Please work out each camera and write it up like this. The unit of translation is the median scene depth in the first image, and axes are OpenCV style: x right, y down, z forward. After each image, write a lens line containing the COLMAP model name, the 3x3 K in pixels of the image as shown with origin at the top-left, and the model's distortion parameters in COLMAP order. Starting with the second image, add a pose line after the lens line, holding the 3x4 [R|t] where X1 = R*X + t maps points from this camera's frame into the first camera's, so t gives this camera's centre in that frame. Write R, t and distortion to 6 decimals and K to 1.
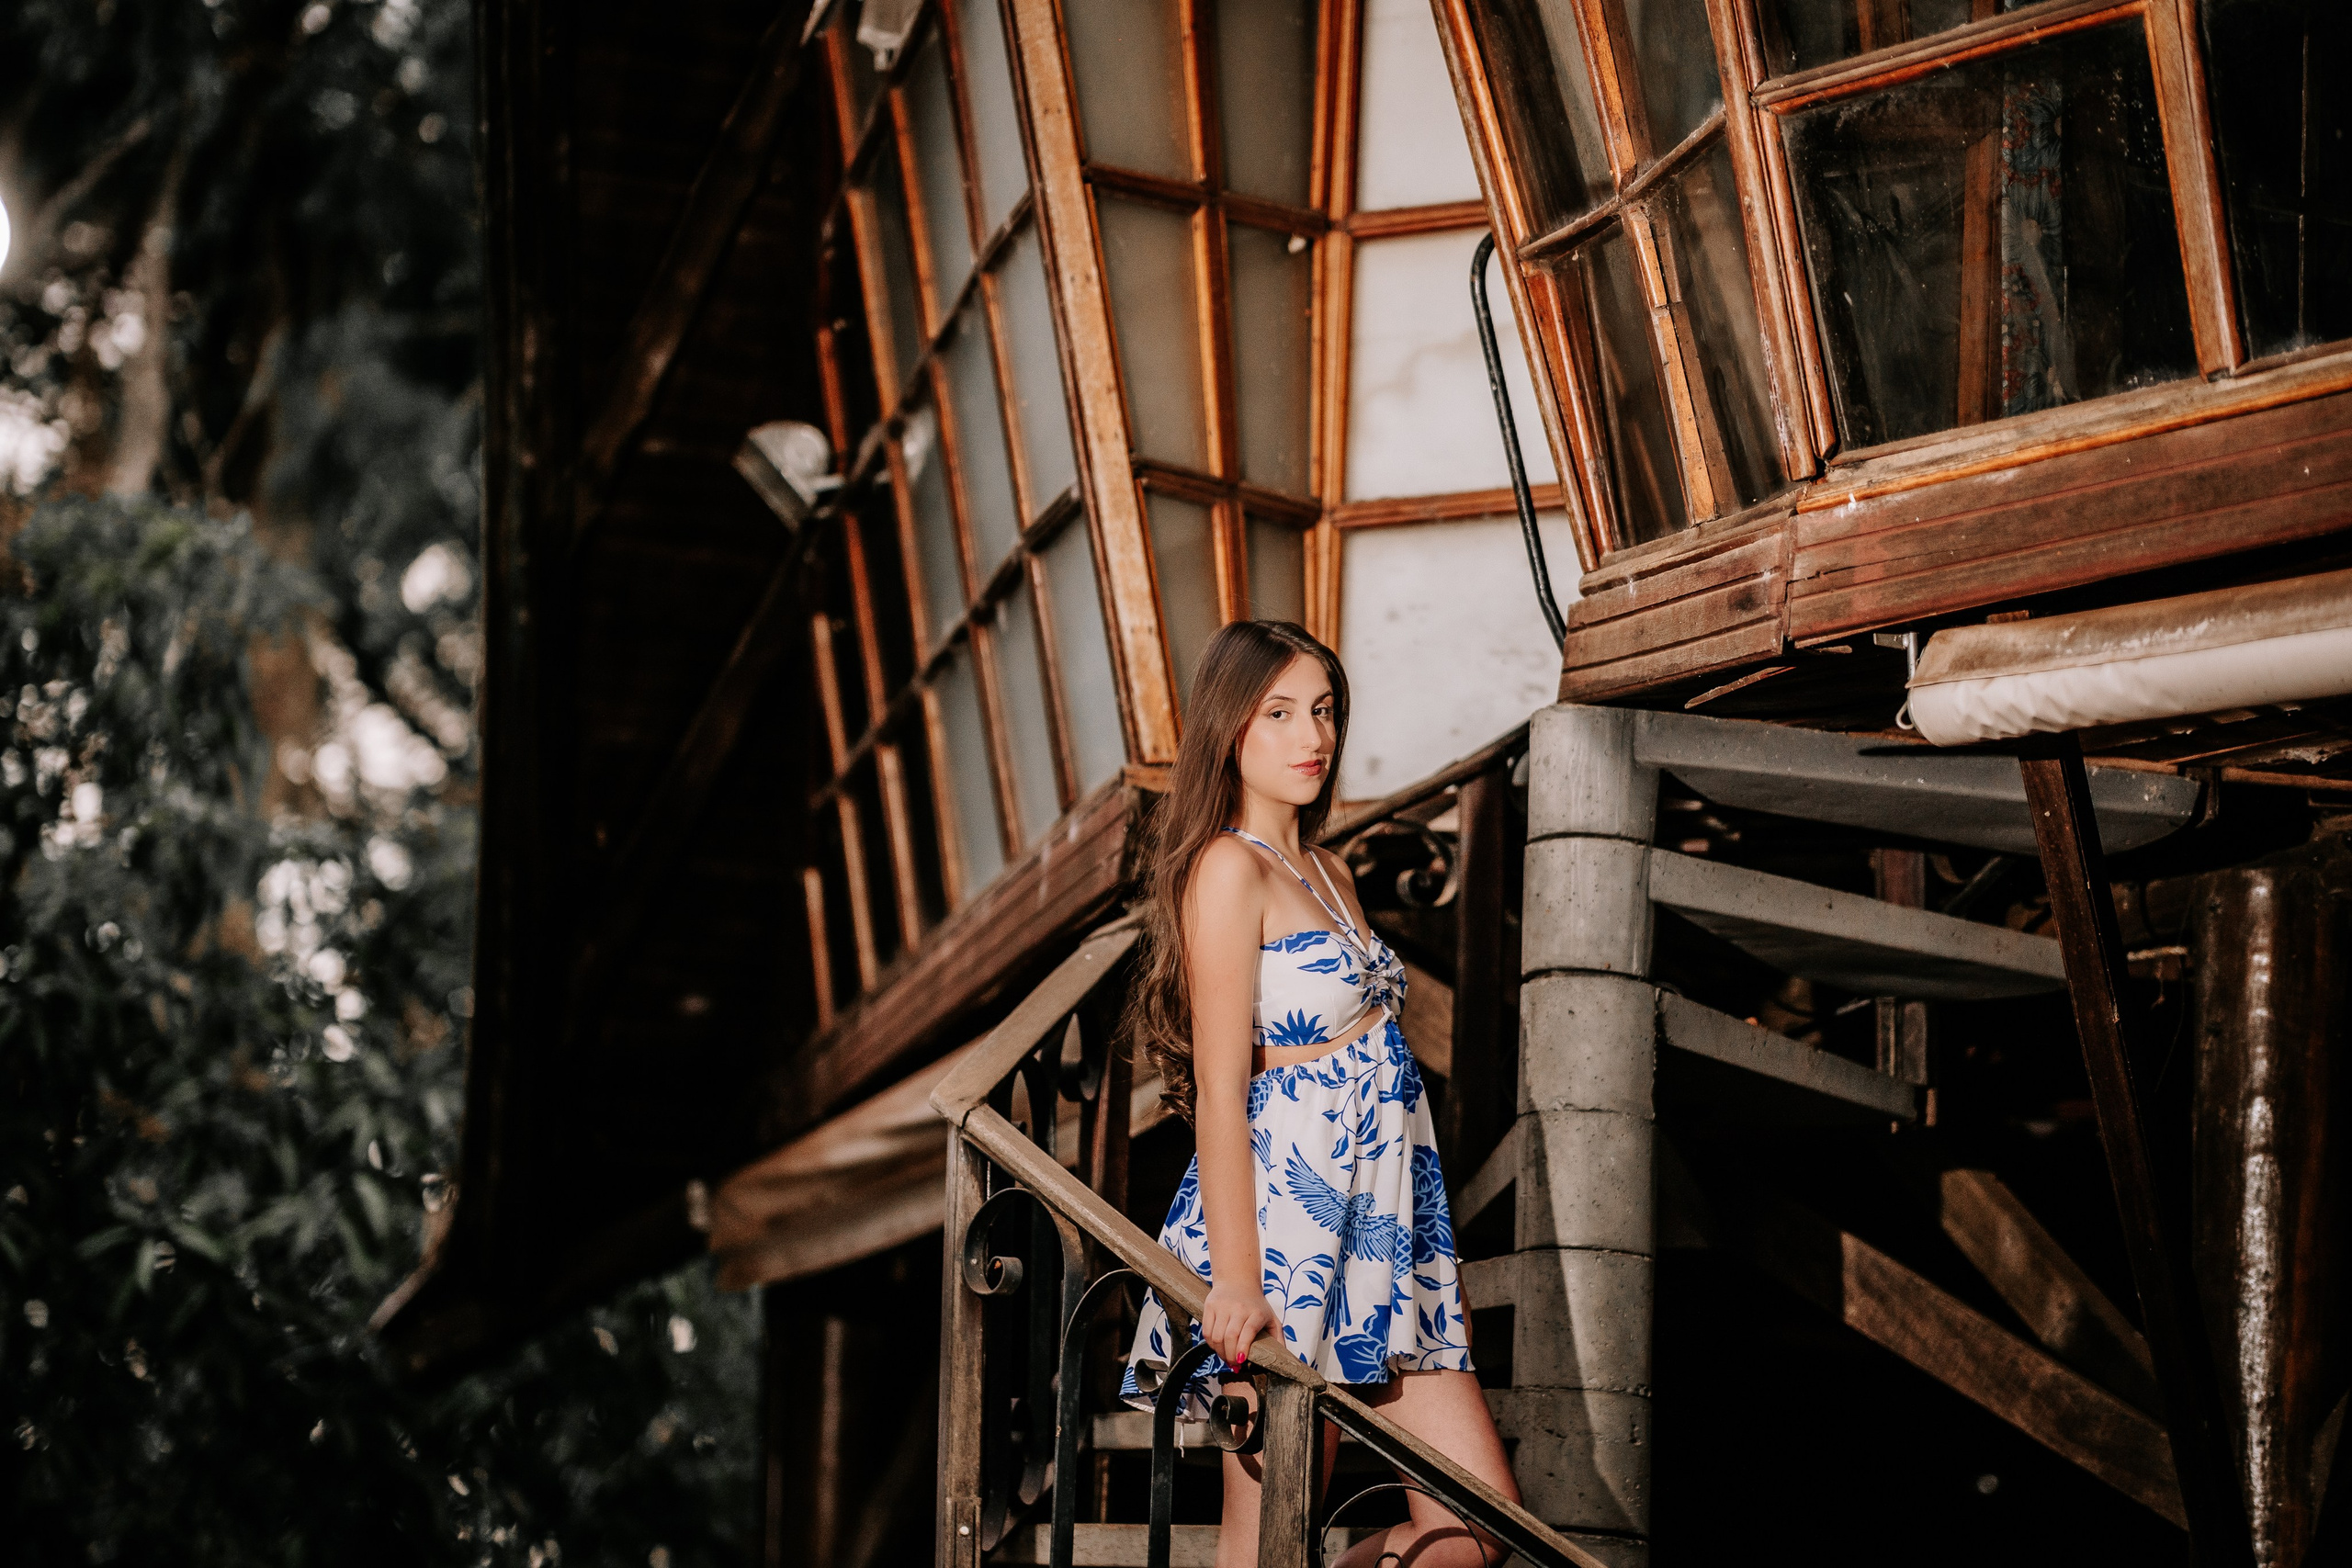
lens RADIAL K [[5636.4, 0, 1176.0], [0, 5636.4, 784.0], [0, 0, 1]] dist [0.527324, -0.224836]
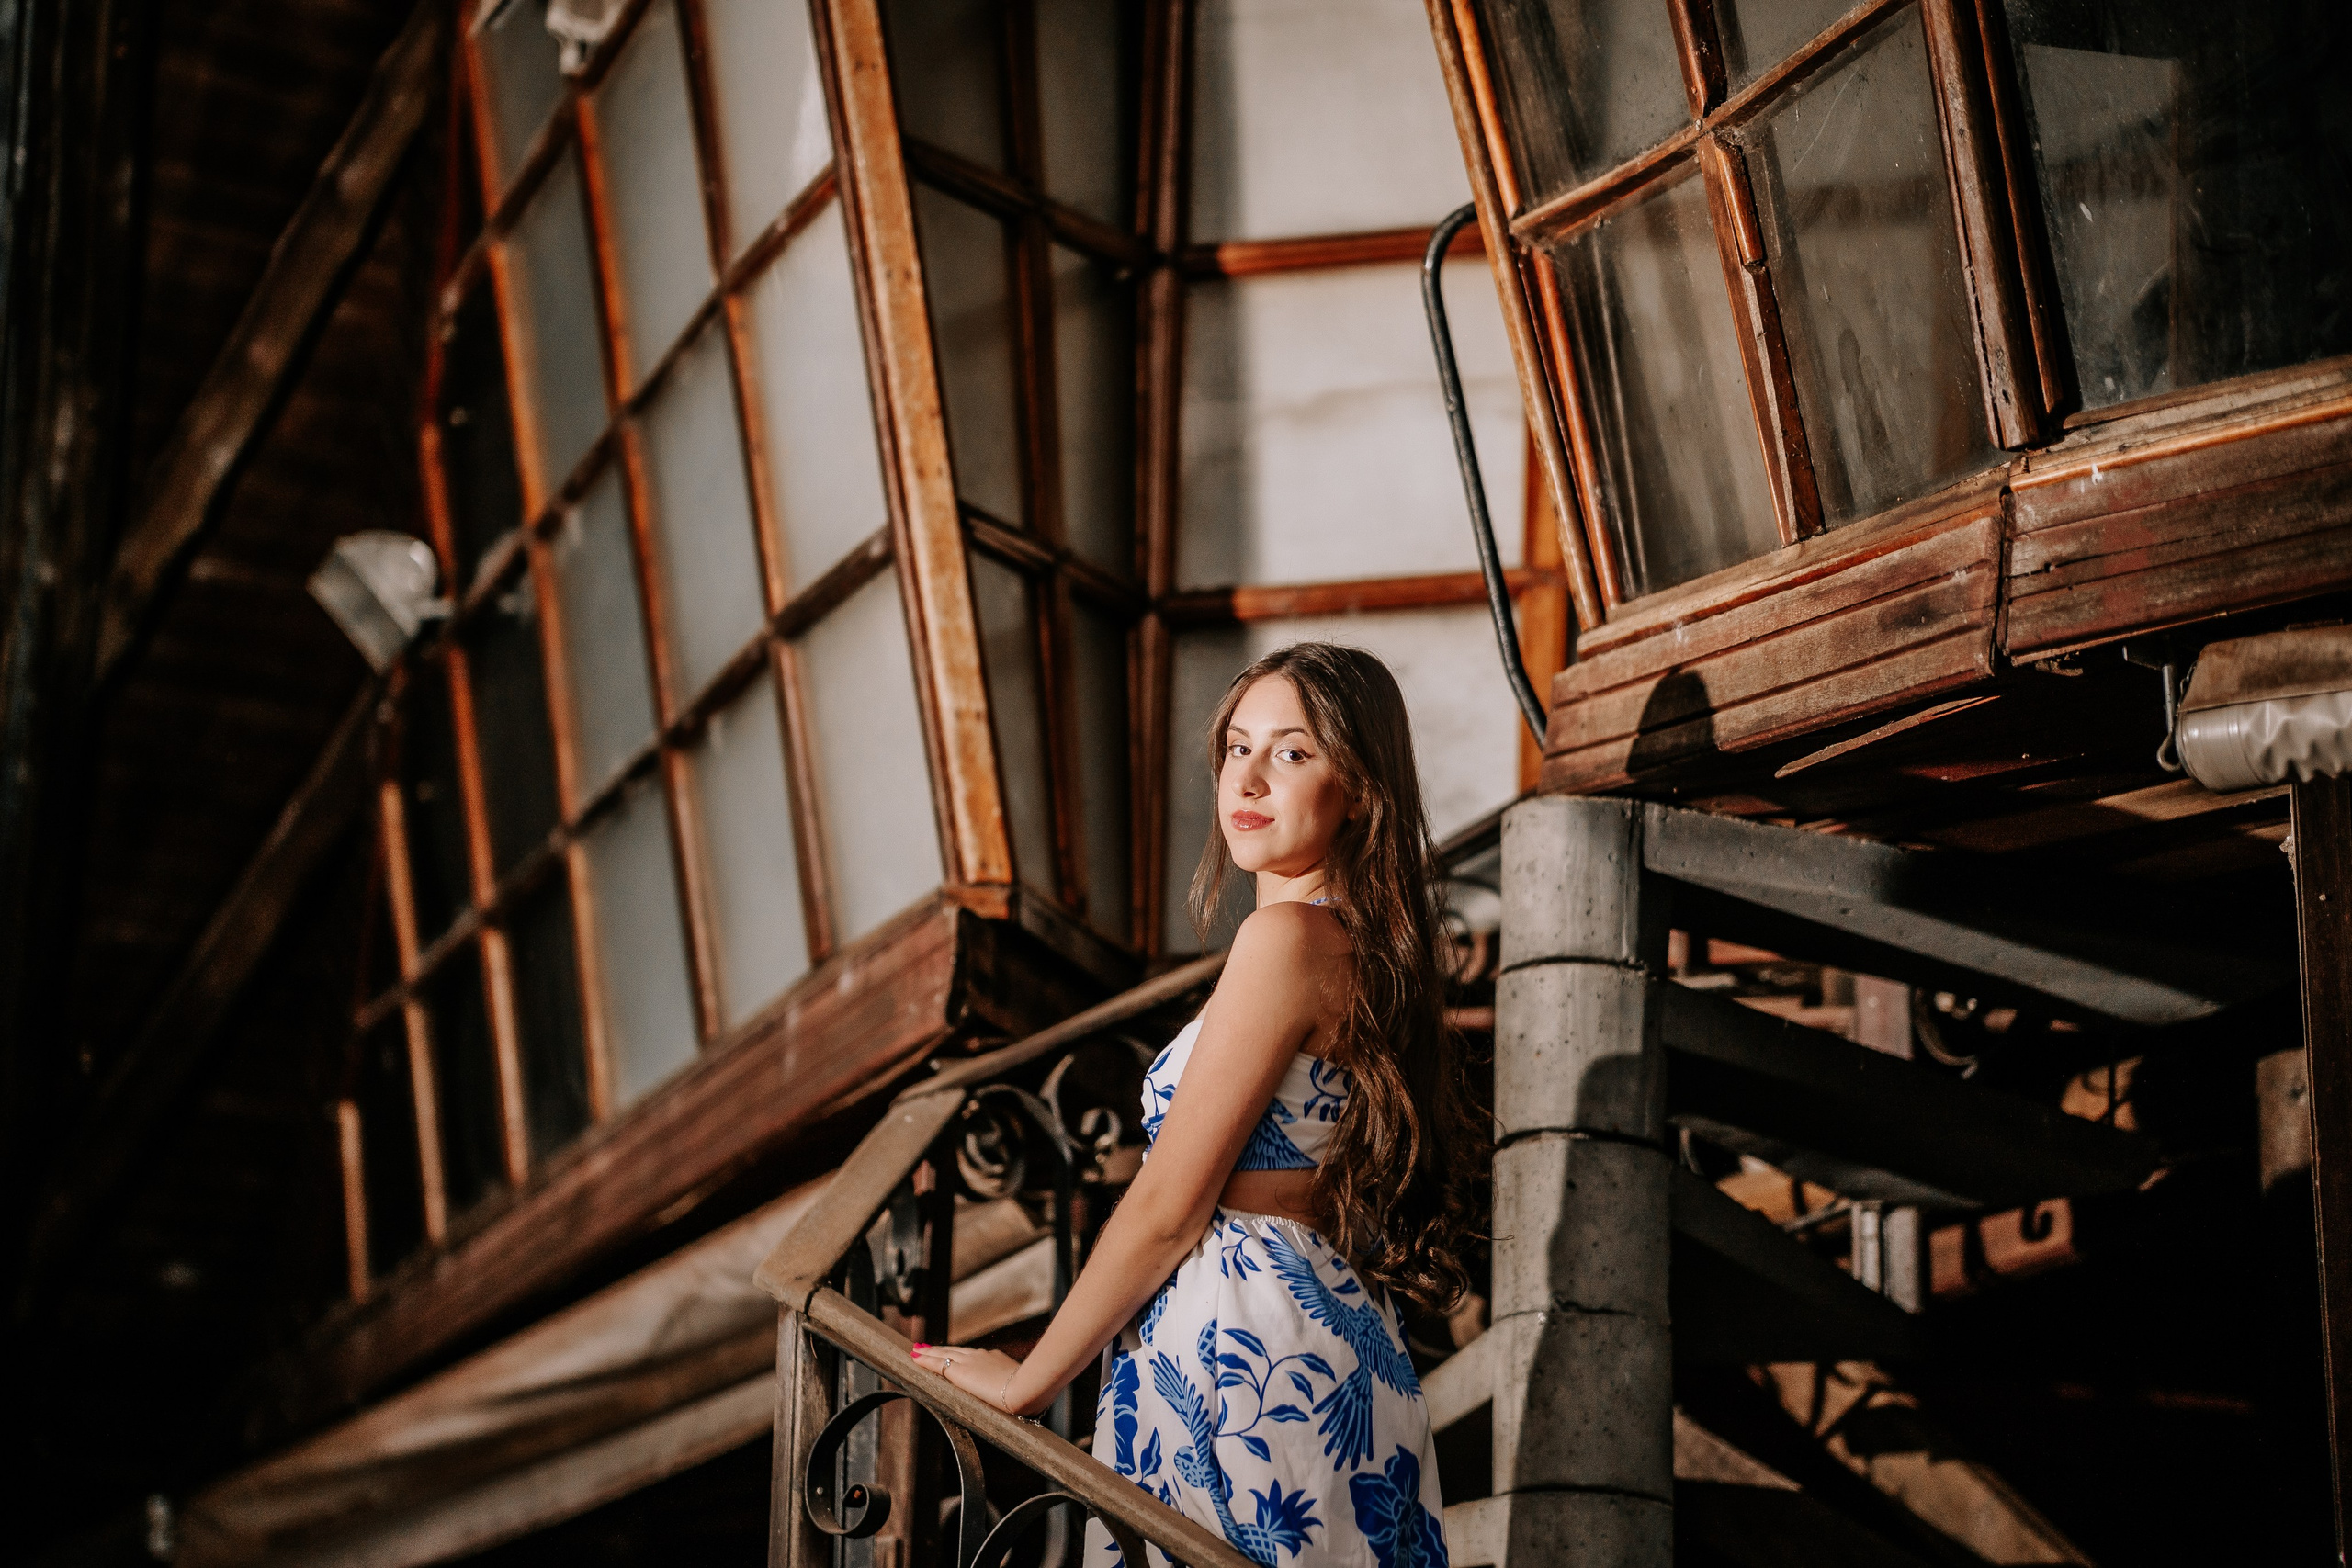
lens RADIAL K [[5636.4, 0, 1176.0], [0, 5636.4, 784.0], [0, 0, 1]] dist [0.527324, -0.224836]
pose [[0.989737, 0.031809, 0.139315, -0.087311], [-0.020981, 0.996692, -0.078515, 0.044034], [-0.141352, 0.074787, 0.987131, 0.214075]]
